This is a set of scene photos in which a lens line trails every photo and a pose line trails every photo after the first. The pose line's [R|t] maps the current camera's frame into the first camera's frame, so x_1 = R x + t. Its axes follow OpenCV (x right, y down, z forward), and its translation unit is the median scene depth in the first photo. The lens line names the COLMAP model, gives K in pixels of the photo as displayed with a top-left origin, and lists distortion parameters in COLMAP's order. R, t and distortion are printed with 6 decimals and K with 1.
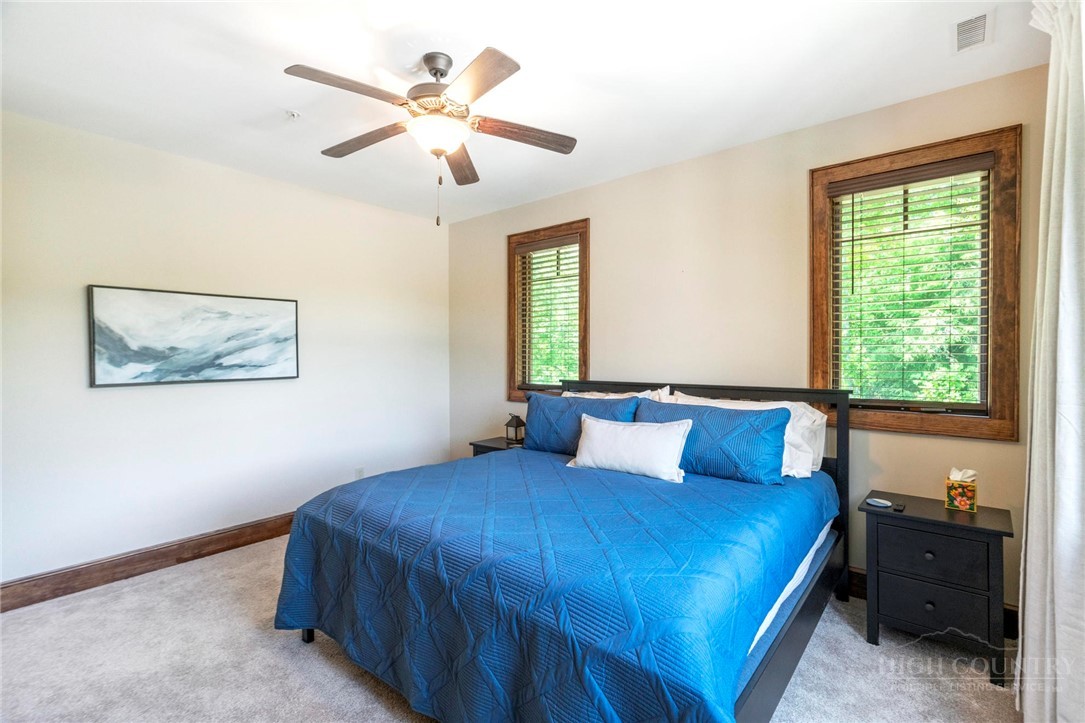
lens RADIAL K [[489.5, 0, 556.1], [0, 489.5, 357.3], [0, 0, 1]] dist [0.001867, 0.000551]
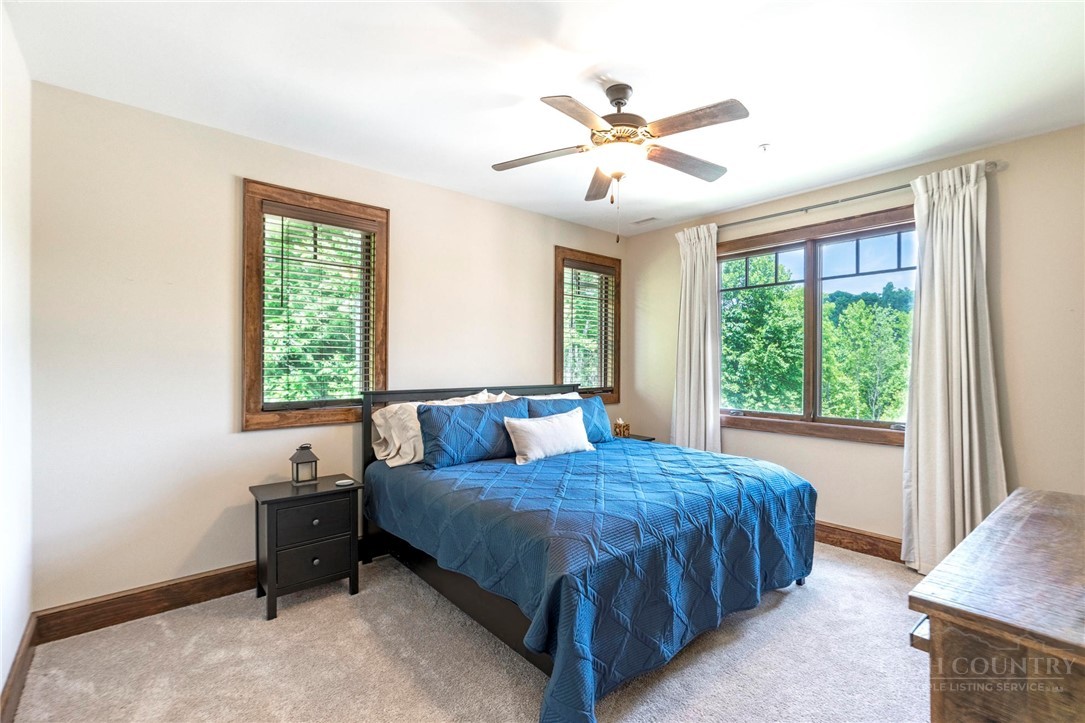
lens RADIAL K [[480.8, 0, 551.1], [0, 480.8, 357.5], [0, 0, 1]] dist [-0.001622, 0.000119]
pose [[0.177966, 0.020033, 0.983833, -0.744492], [0.005944, 0.999753, -0.021433, 0.008139], [-0.984019, 0.009663, 0.177802, 0.551722]]
